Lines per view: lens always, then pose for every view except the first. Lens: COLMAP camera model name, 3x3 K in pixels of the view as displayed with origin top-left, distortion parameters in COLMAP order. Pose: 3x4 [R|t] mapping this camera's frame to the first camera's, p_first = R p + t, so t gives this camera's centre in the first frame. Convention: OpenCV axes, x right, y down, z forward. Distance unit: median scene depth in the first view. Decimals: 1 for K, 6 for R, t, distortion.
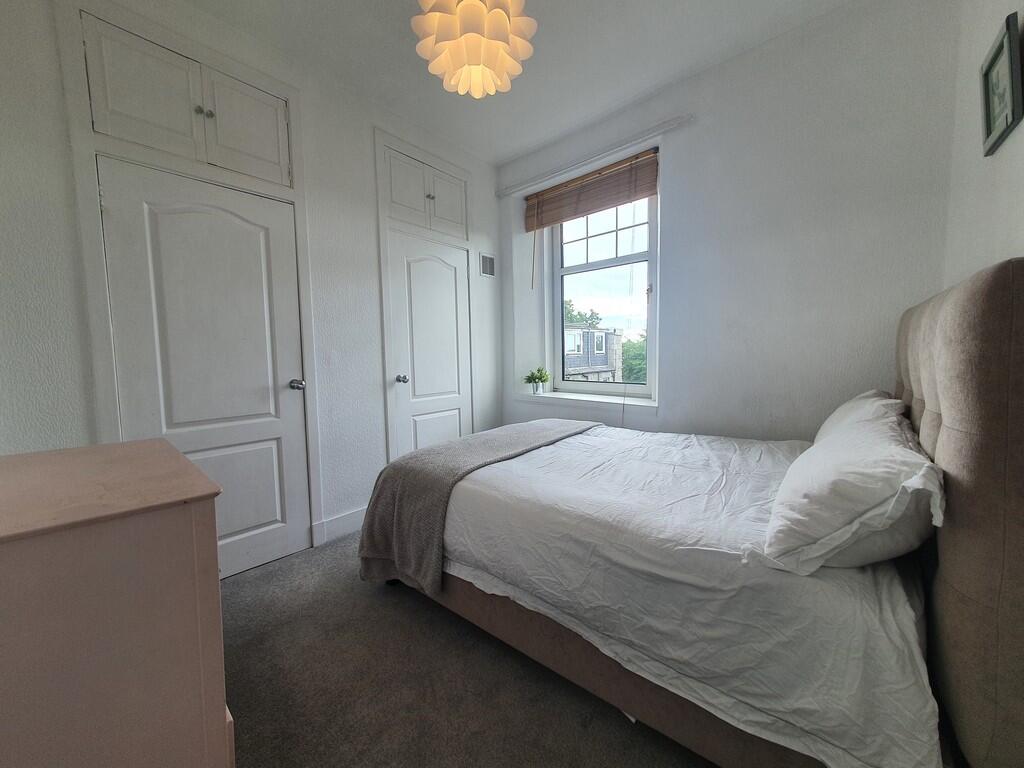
lens RADIAL K [[400.5, 0, 514.9], [0, 400.5, 384.4], [0, 0, 1]] dist [0.000038, 0.000007]
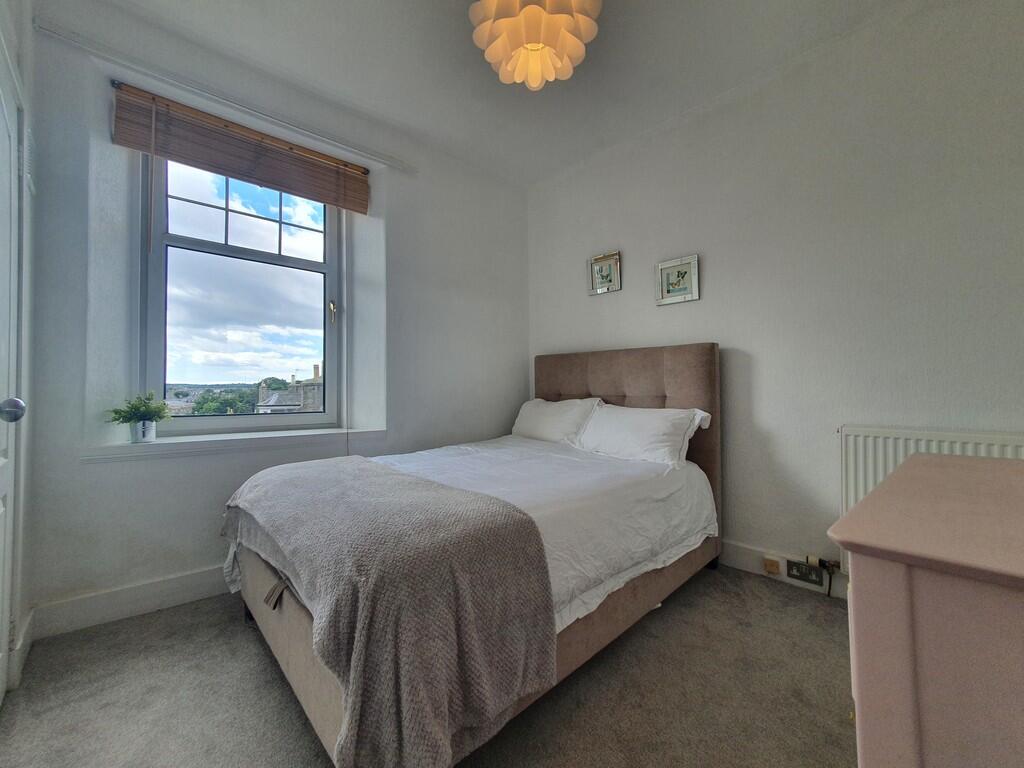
lens RADIAL K [[400.5, 0, 514.9], [0, 400.5, 384.4], [0, 0, 1]] dist [0.000038, 0.000007]
pose [[0.109041, 0.040247, 0.993222, -0.499038], [0.078721, 0.995692, -0.048990, 0.014468], [-0.990915, 0.083530, 0.105403, 0.502644]]
